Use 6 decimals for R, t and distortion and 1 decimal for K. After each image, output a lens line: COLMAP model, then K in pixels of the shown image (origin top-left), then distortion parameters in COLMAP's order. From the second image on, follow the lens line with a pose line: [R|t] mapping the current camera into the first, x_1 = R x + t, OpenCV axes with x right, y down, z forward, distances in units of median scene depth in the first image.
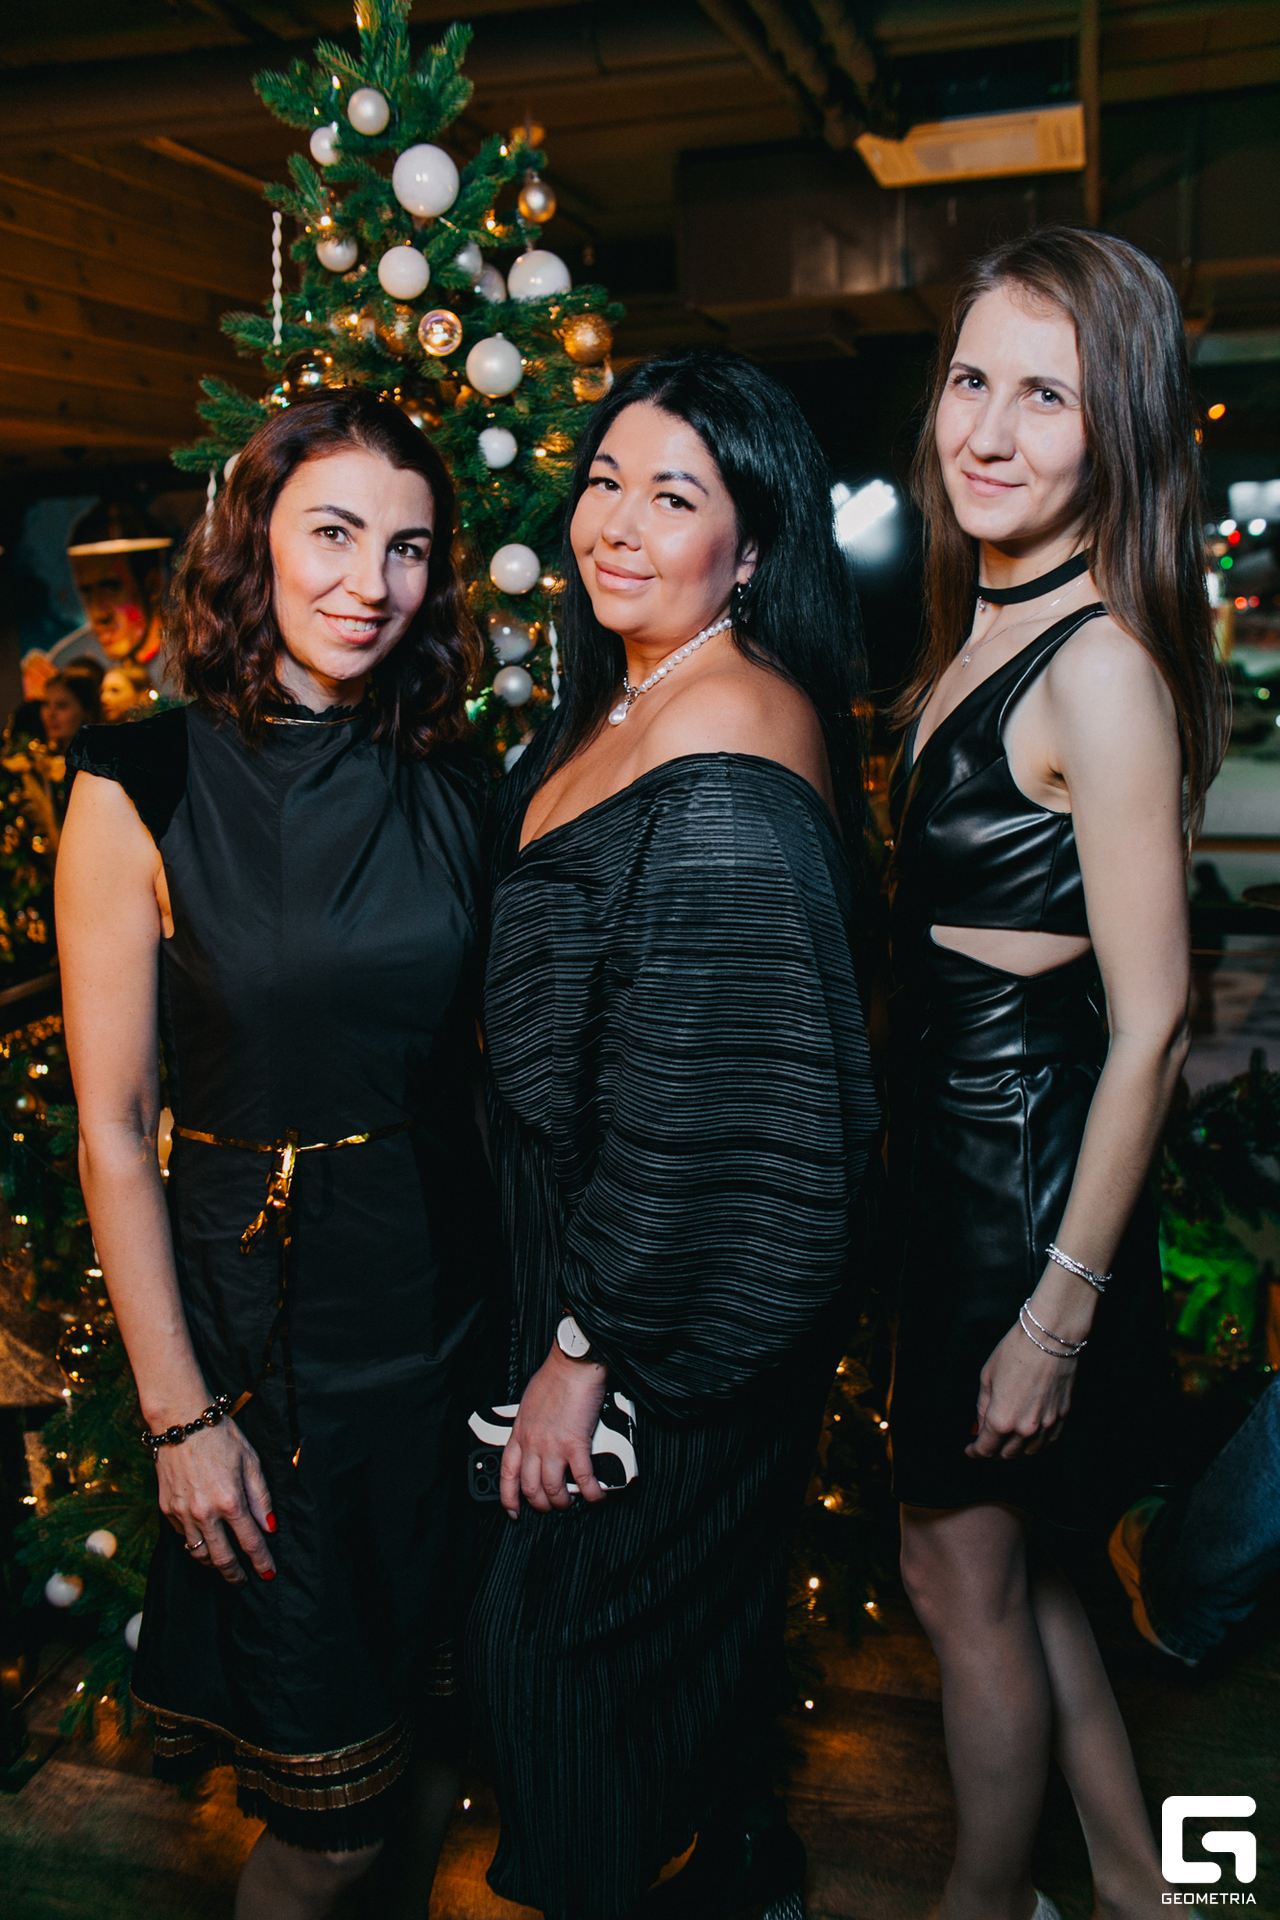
lens RADIAL K [[1642.2, 0, 634.1], [0, 1642.2, 957.0], [0, 0, 1]] dist [-0.088843, 0.146774]
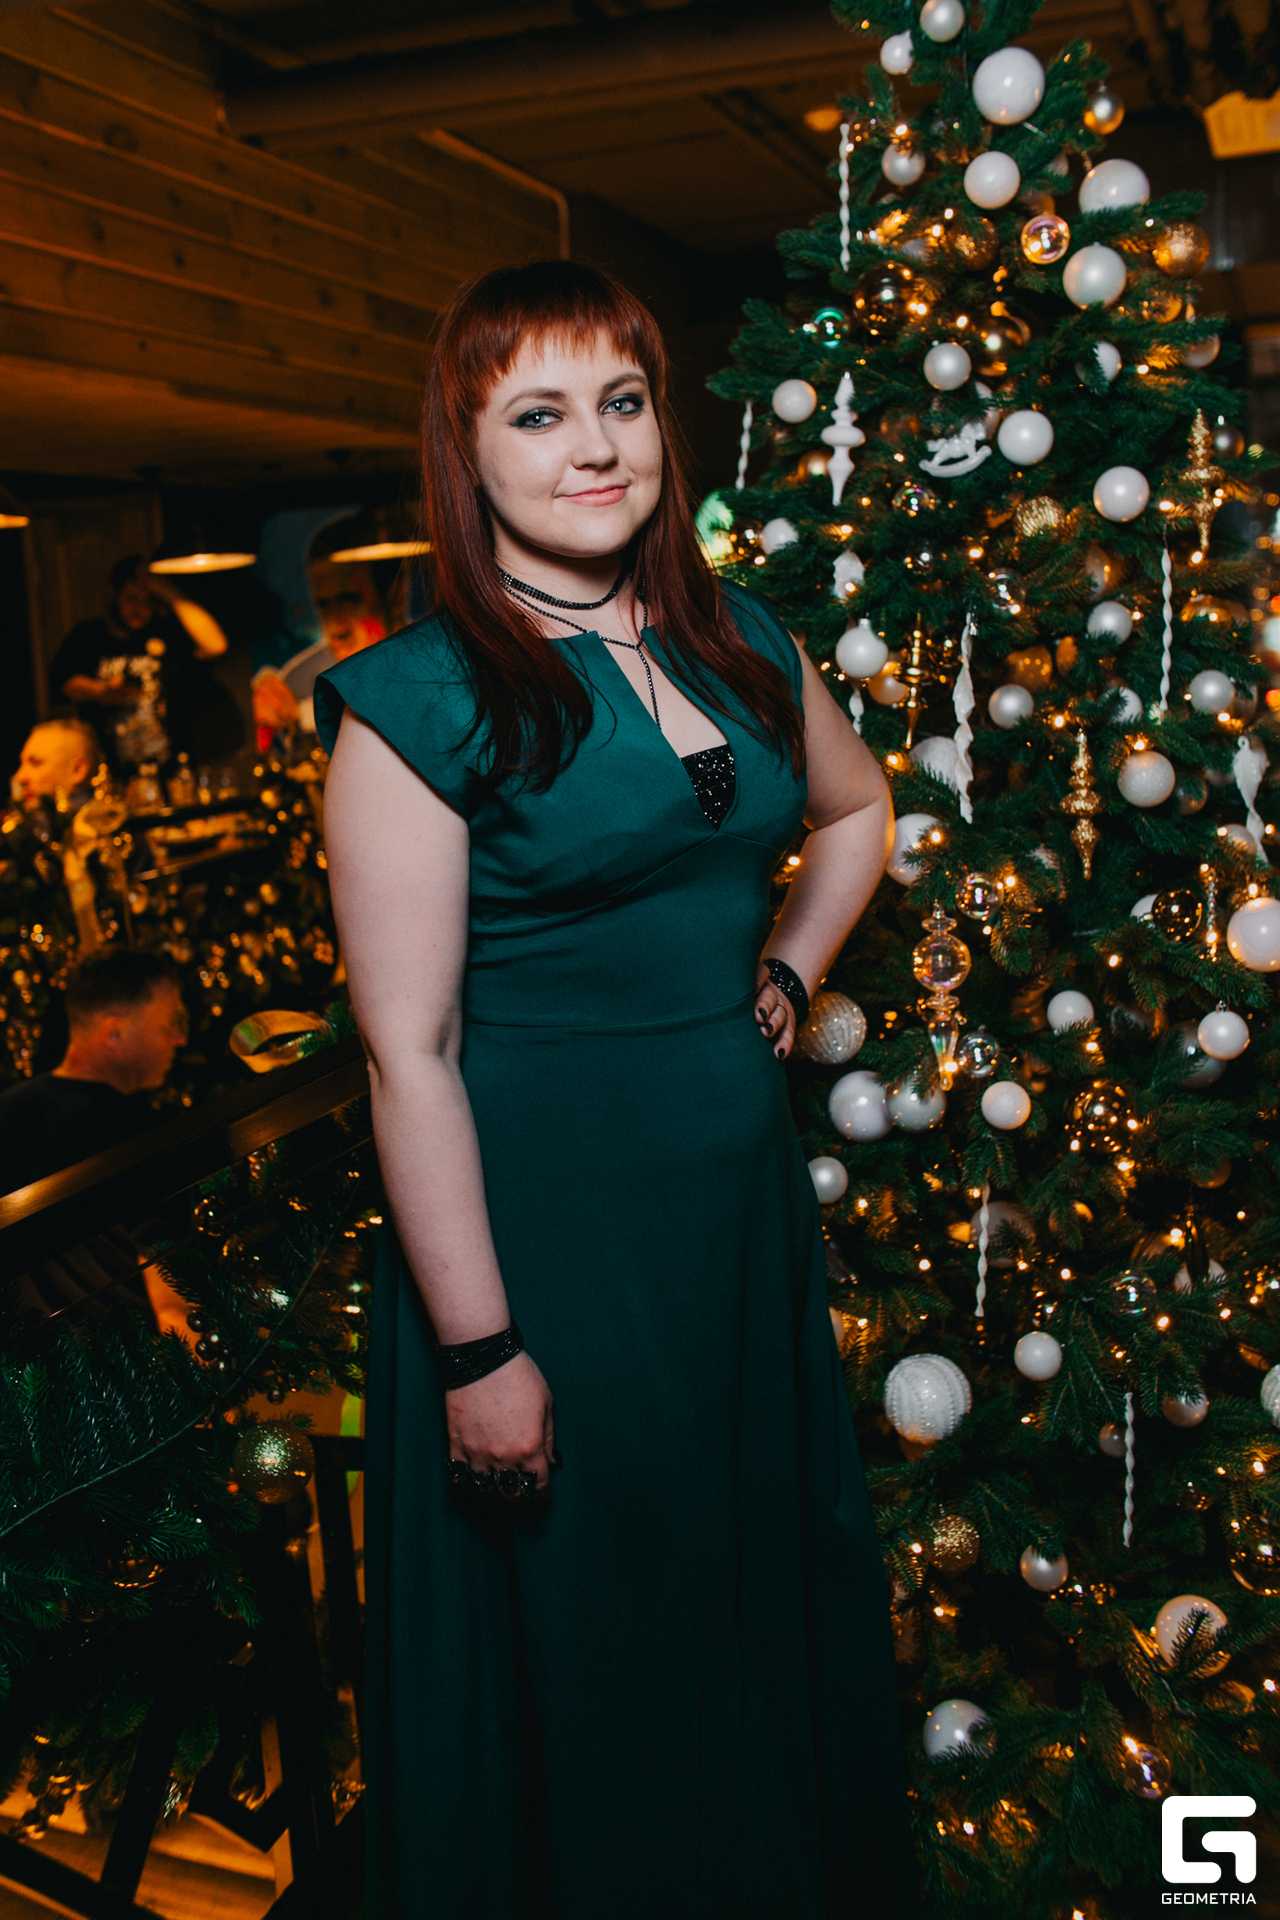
lens RADIAL K [[1777.3, 0, 640.8], [0, 1777.3, 879.1], [0, 0, 1]] dist [-0.098766, 0.170473]
pose [[0.996602, -0.000135, -0.082370, -0.189456], [-0.006520, 0.996732, -0.080520, 0.041724], [0.082111, 0.080783, 0.993344, 0.016721]]
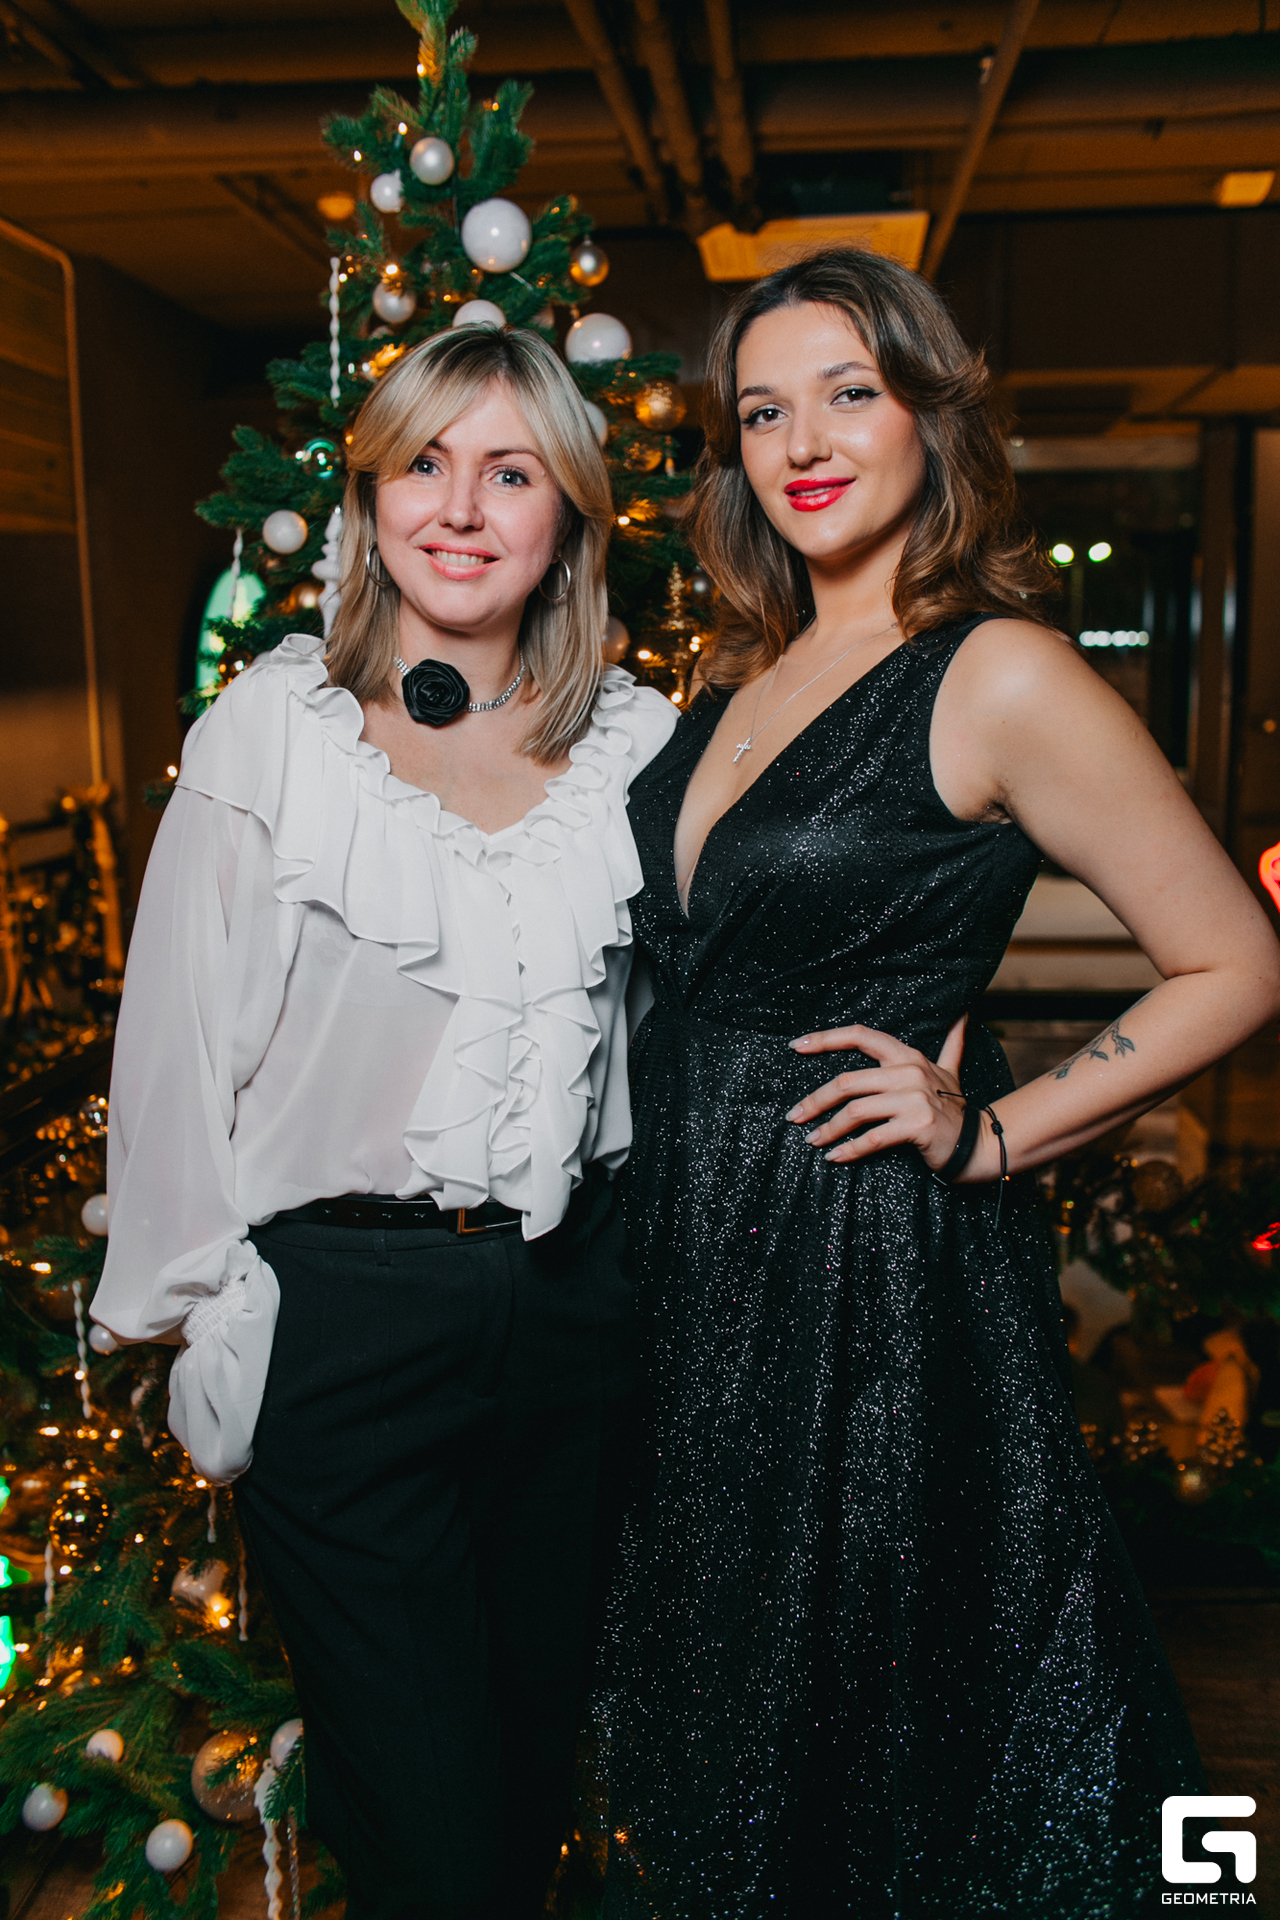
lens RADIAL K [[1741.1, 0, 629.1], [0, 1741.1, 957.6], [0, 0, 1]] dist [-0.093965, 0.152593]
pose [[0.984008, -0.009303, 0.177879, -0.174036], [0.021490, 0.997541, -0.066710, 0.008567], [-0.176821, 0.069466, 0.981789, 0.020776]]
